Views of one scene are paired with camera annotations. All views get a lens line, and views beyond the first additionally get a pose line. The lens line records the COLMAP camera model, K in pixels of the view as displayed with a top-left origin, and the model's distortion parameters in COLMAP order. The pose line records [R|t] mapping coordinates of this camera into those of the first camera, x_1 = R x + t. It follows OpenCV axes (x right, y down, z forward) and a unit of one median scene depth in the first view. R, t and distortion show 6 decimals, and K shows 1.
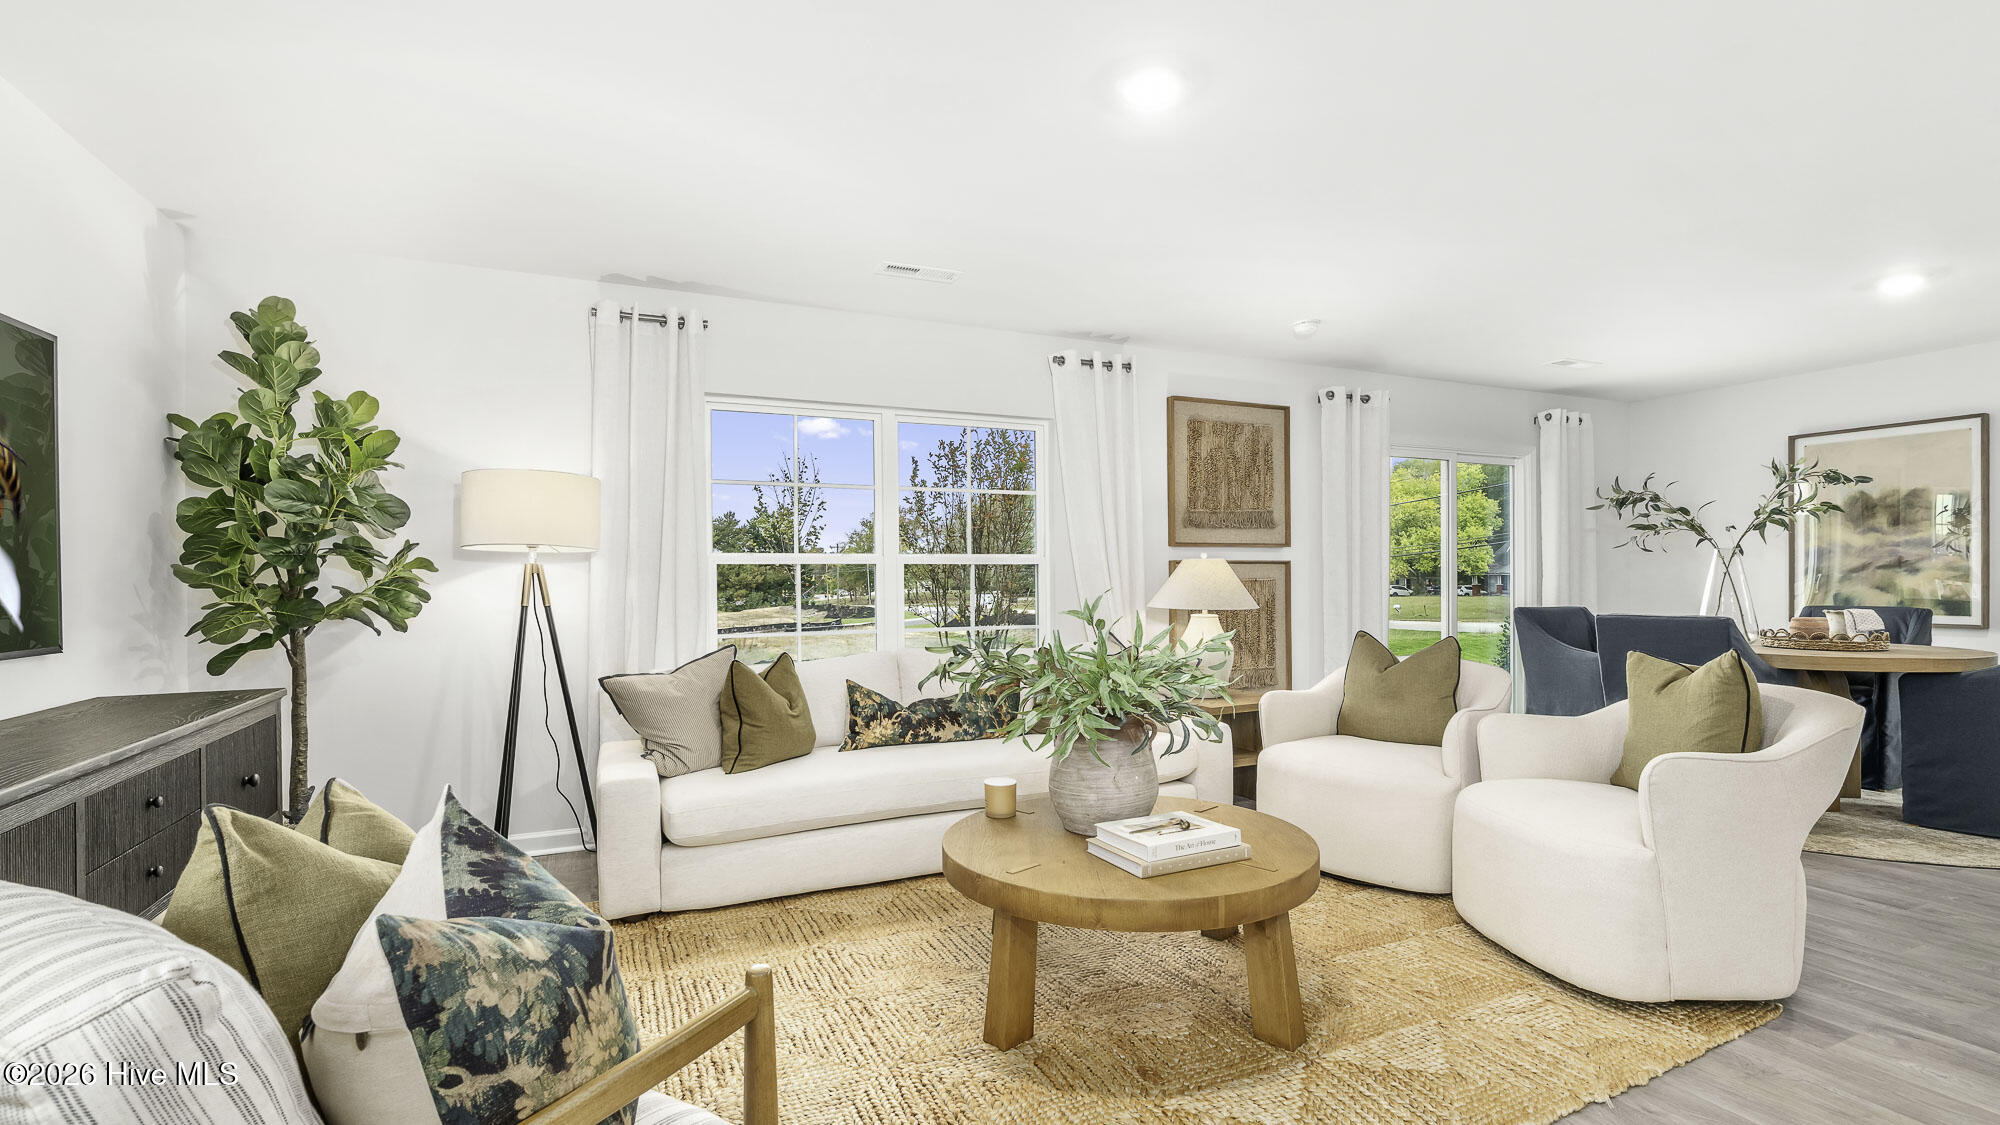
lens RADIAL K [[903.3, 0, 996.2], [0, 903.3, 569.6], [0, 0, 1]] dist [0.001937, -0.001382]
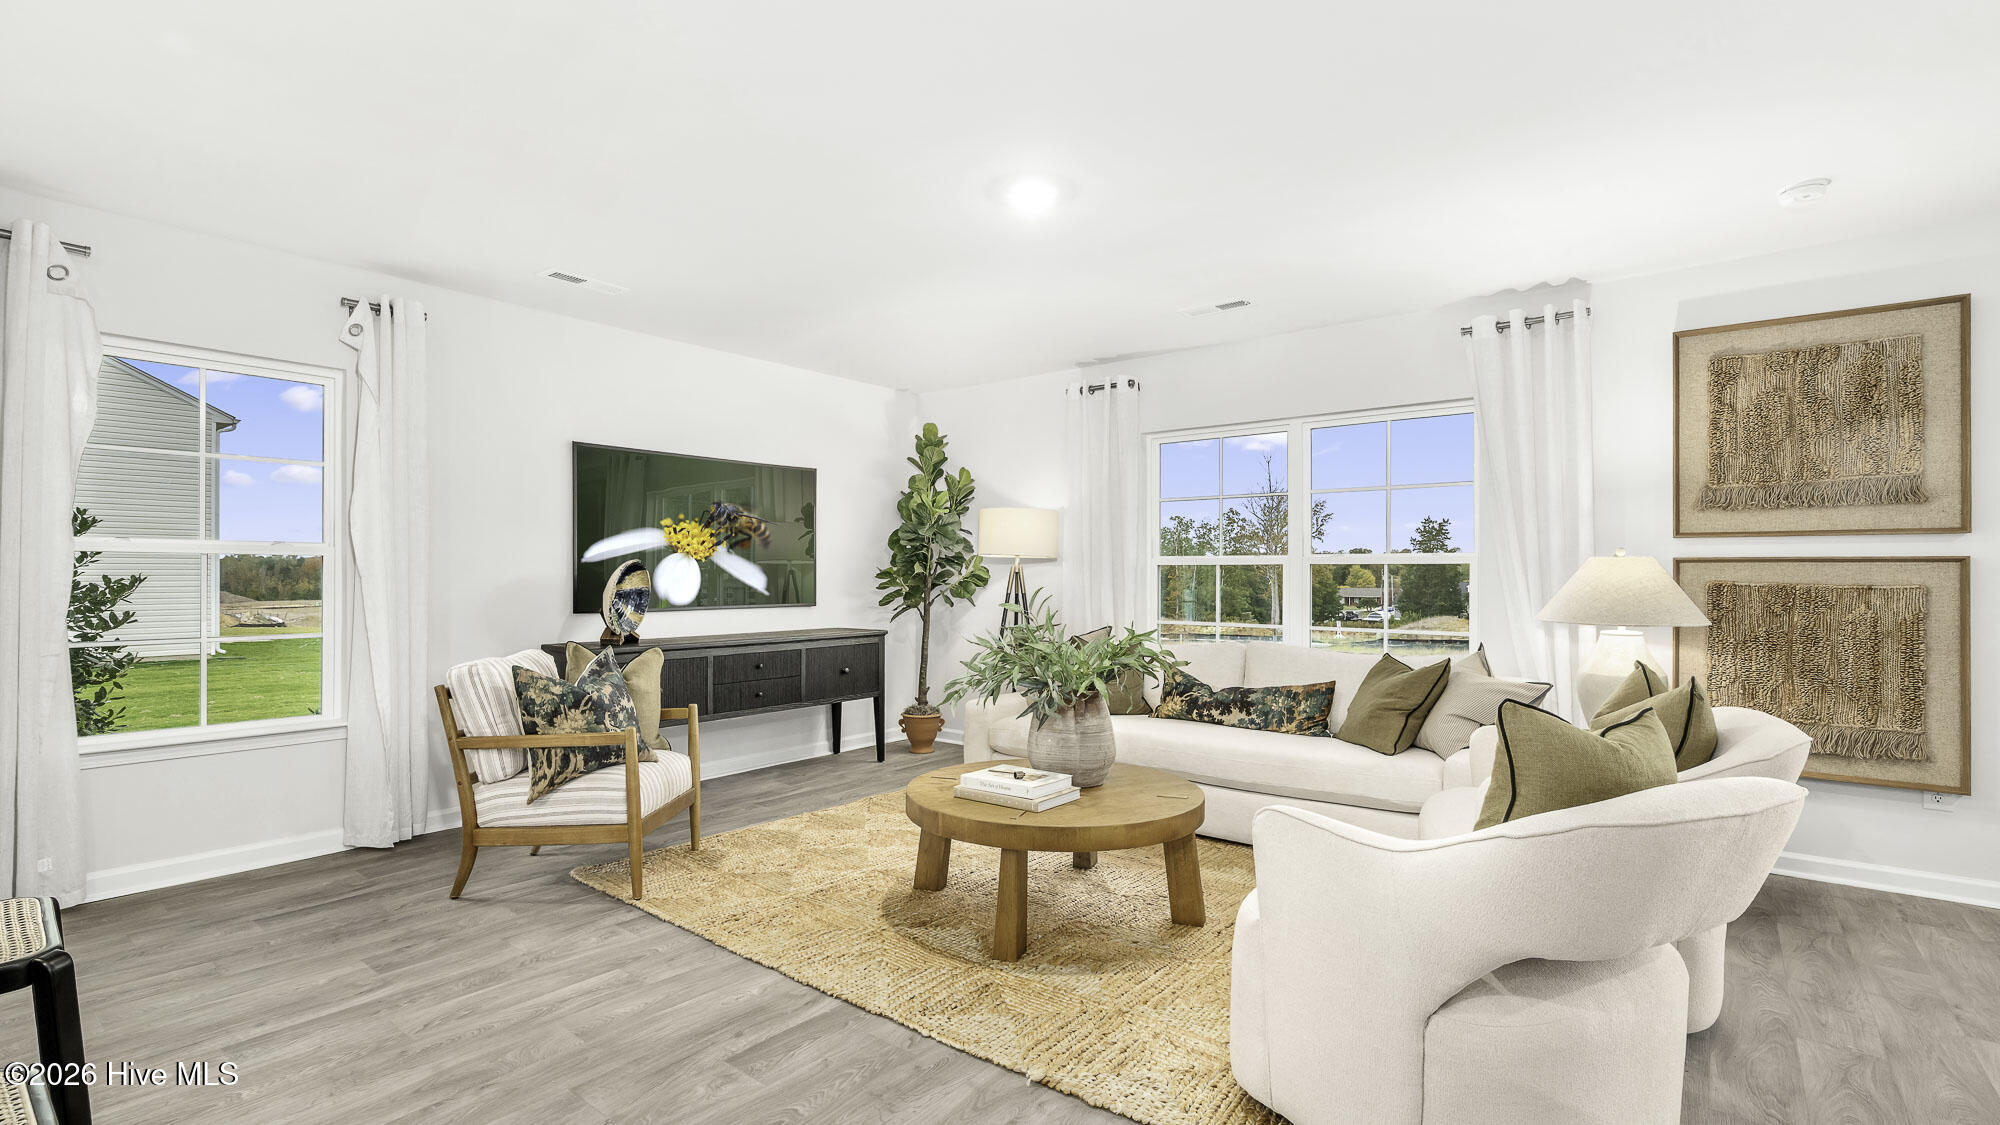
lens RADIAL K [[903.3, 0, 996.1], [0, 903.3, 568.5], [0, 0, 1]] dist [0.001937, -0.001382]
pose [[0.449386, 0.002352, -0.893334, 0.796964], [0.002719, 0.999988, 0.004001, -0.008126], [0.893333, -0.004227, 0.449375, 0.240914]]
